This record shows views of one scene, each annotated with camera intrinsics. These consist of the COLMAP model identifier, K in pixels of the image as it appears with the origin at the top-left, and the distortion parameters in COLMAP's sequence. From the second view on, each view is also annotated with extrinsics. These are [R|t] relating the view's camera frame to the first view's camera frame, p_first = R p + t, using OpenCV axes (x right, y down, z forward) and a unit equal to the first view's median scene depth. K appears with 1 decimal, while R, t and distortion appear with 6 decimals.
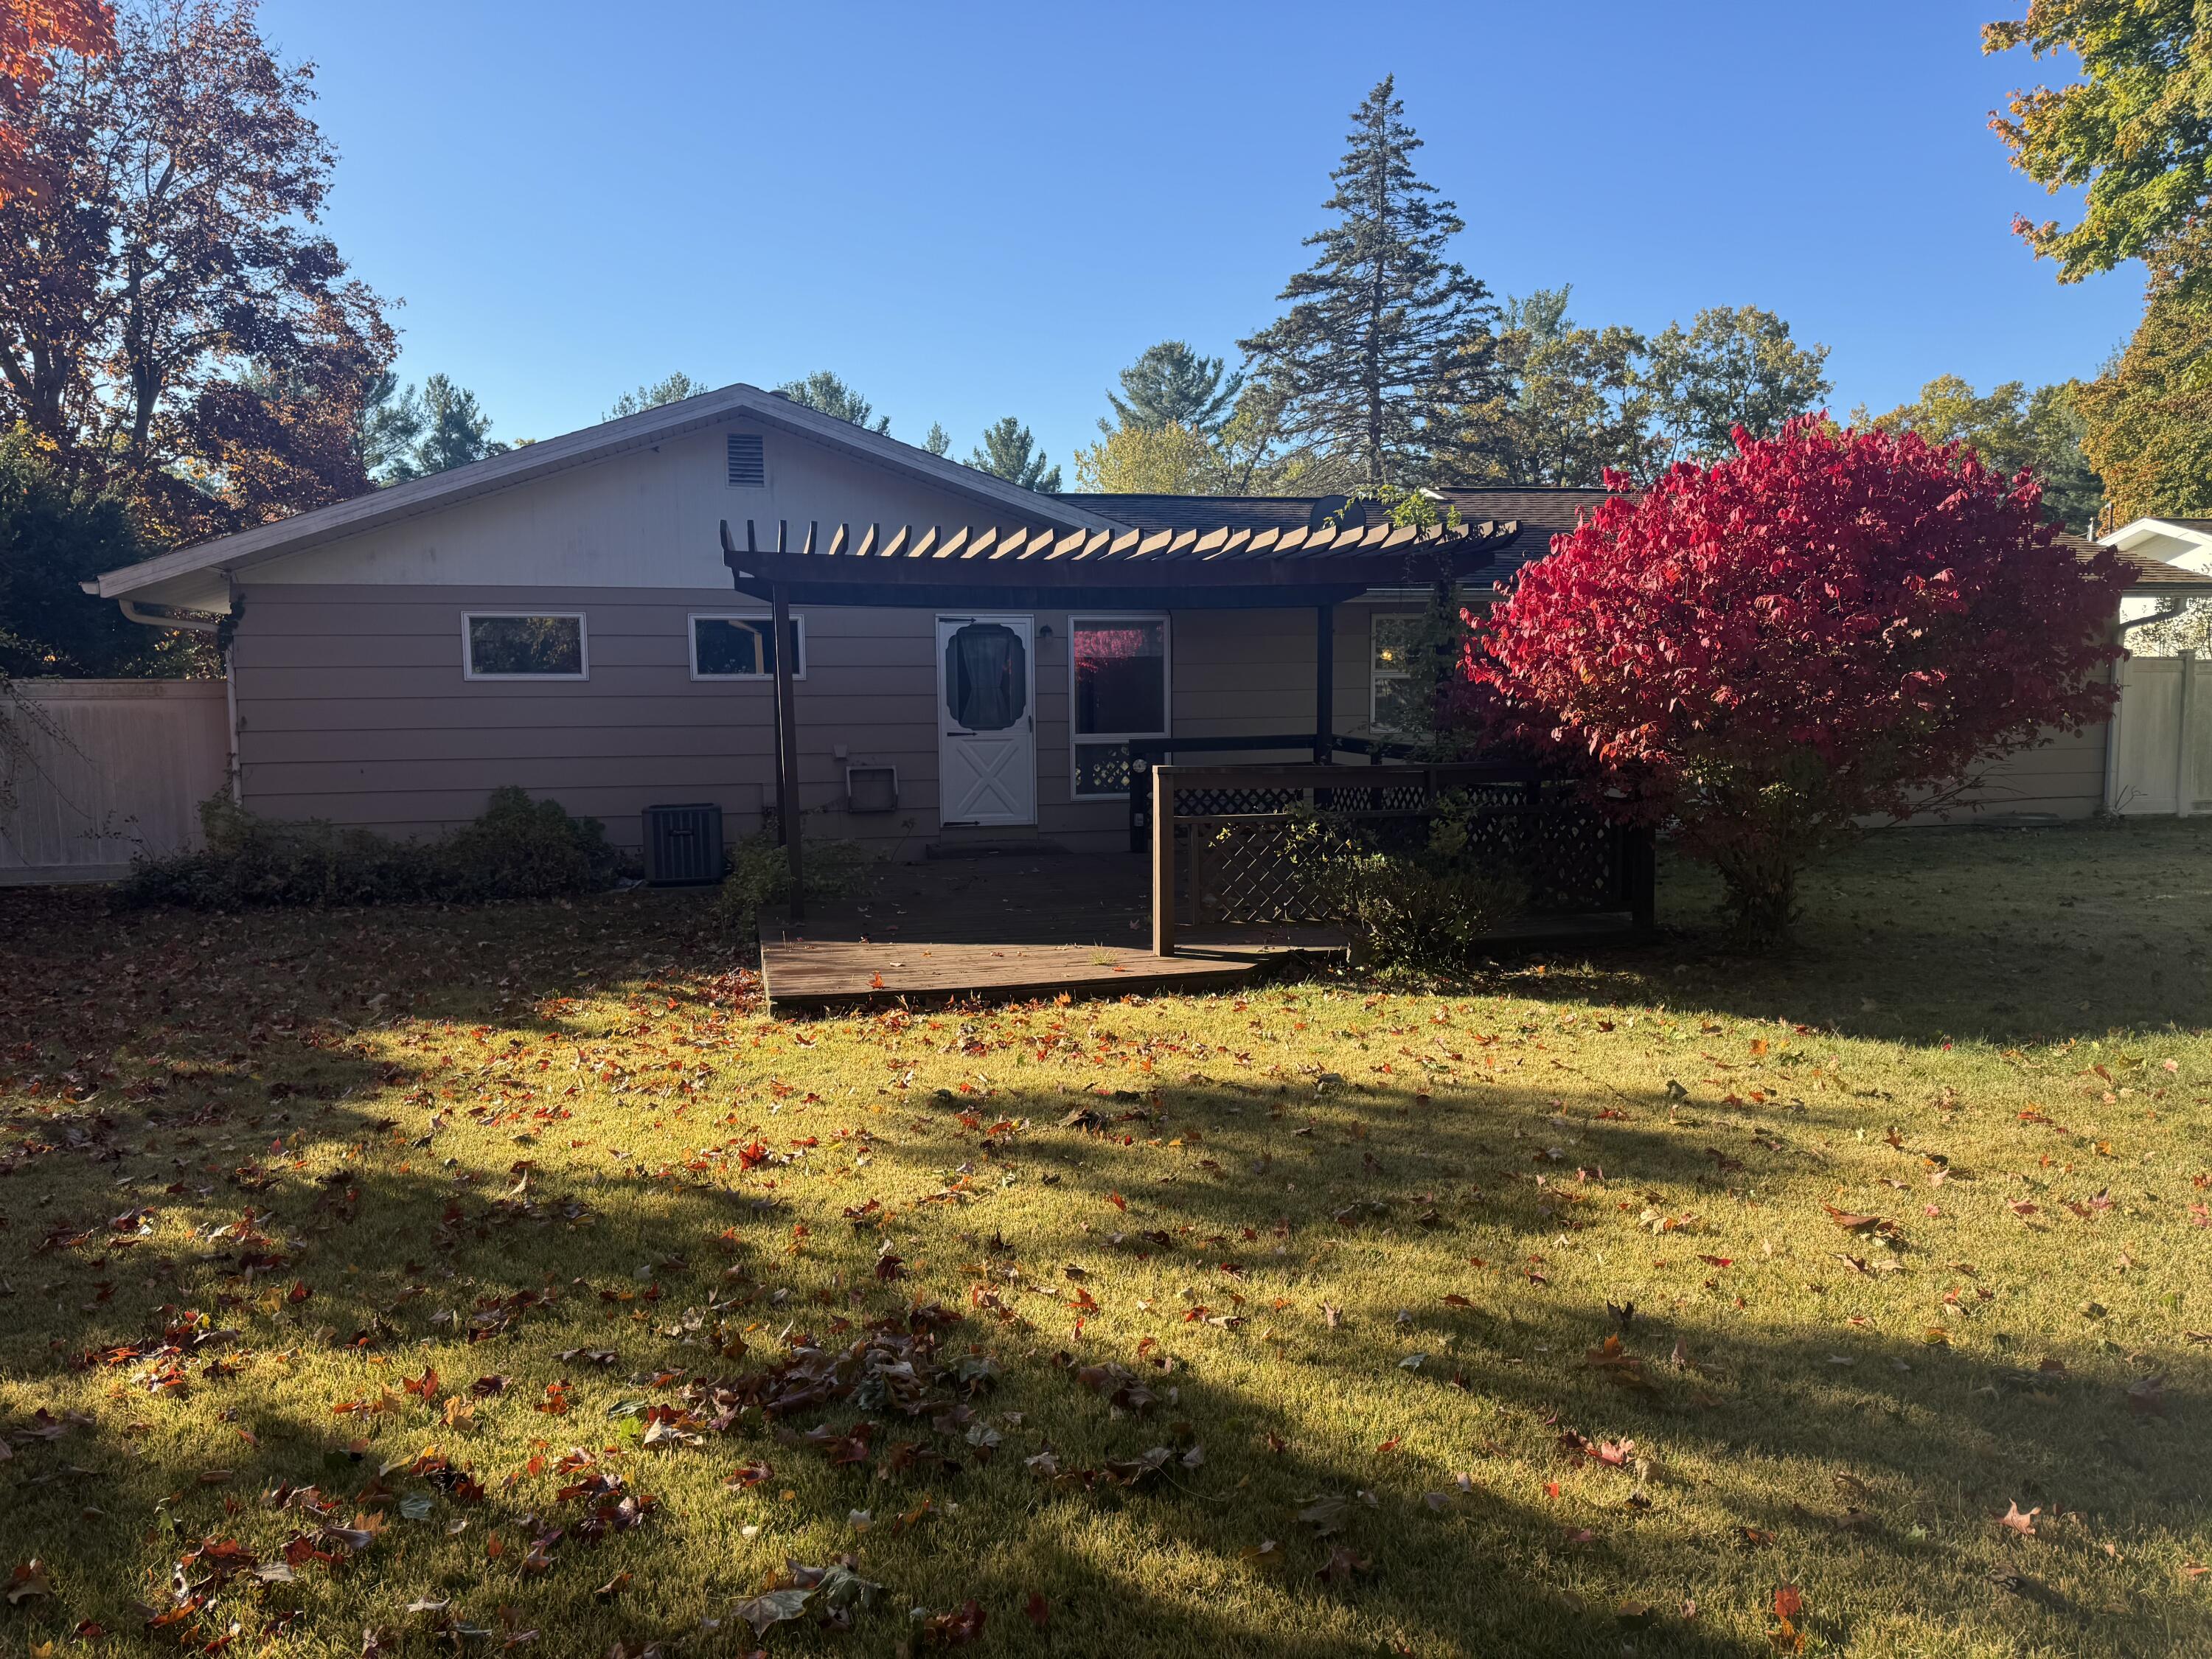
lens RADIAL K [[1555.4, 0, 1073.8], [0, 1555.4, 846.3], [0, 0, 1]] dist [0.039724, -0.028991]
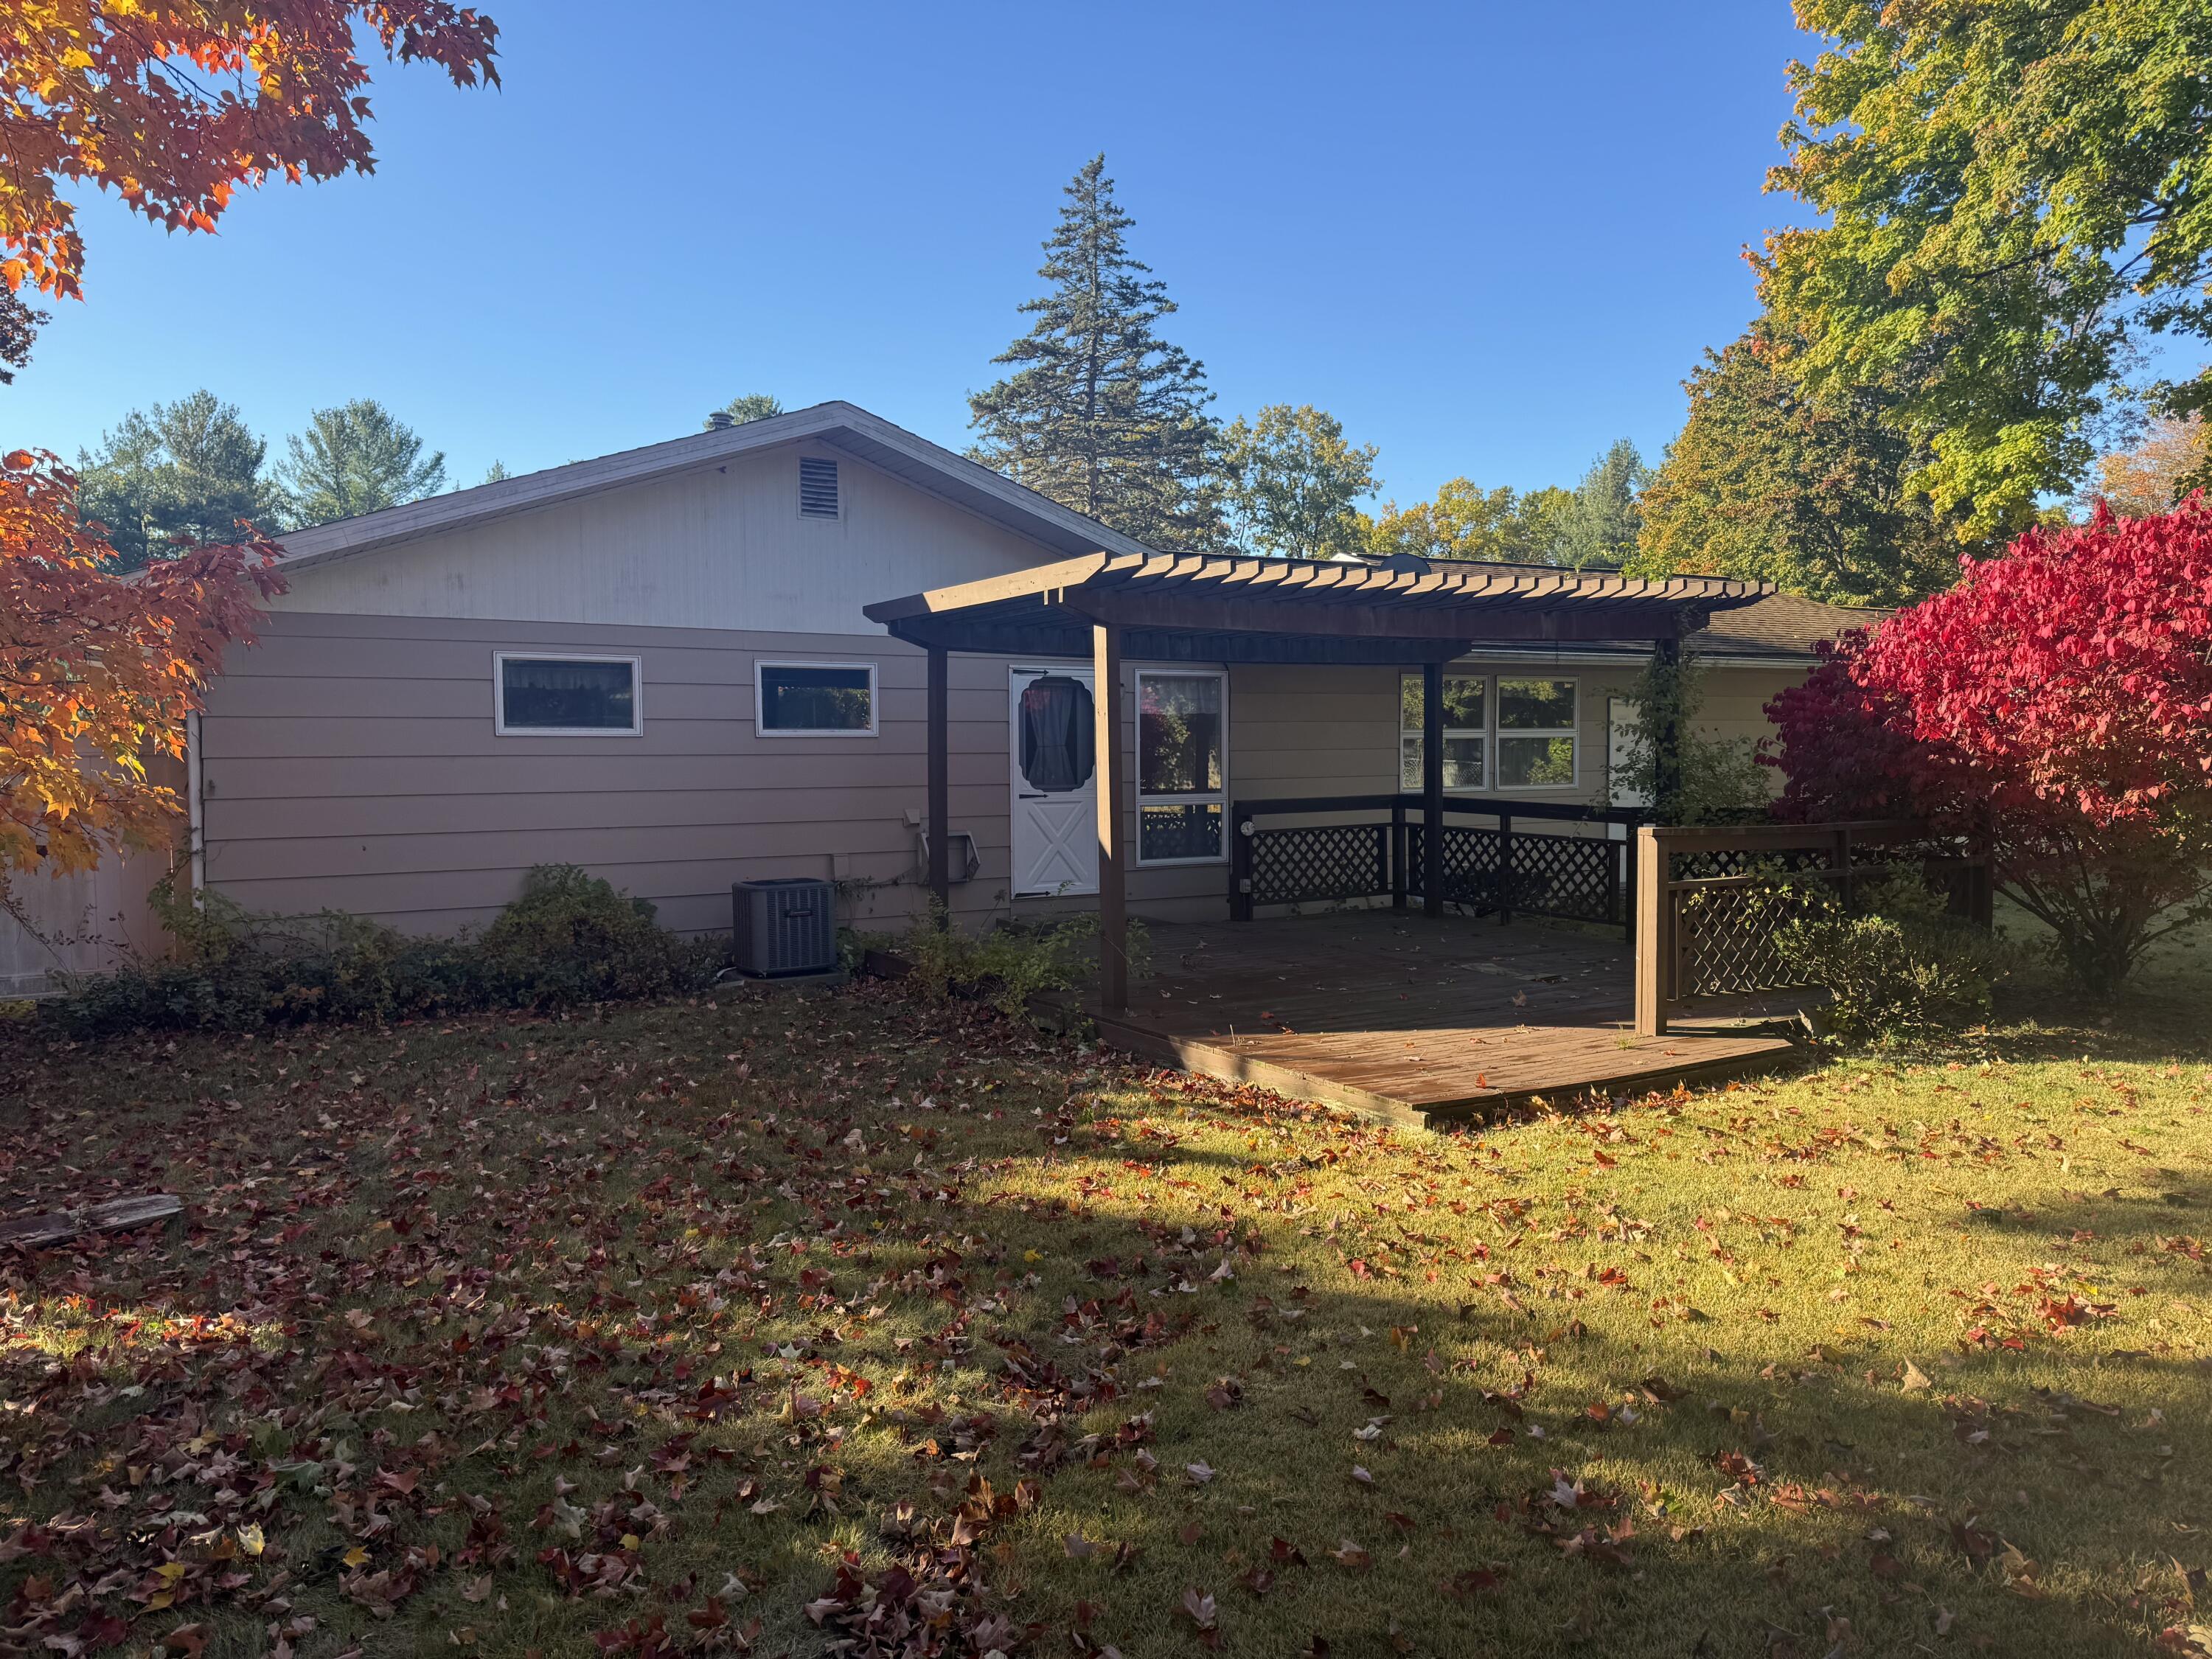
lens RADIAL K [[1547.3, 0, 1096.7], [0, 1547.3, 834.2], [0, 0, 1]] dist [0.140285, -0.212323]
pose [[0.954137, -0.012997, 0.299089, -0.114141], [0.027311, 0.998670, -0.043730, -0.003395], [-0.298123, 0.049893, 0.953223, 0.042954]]
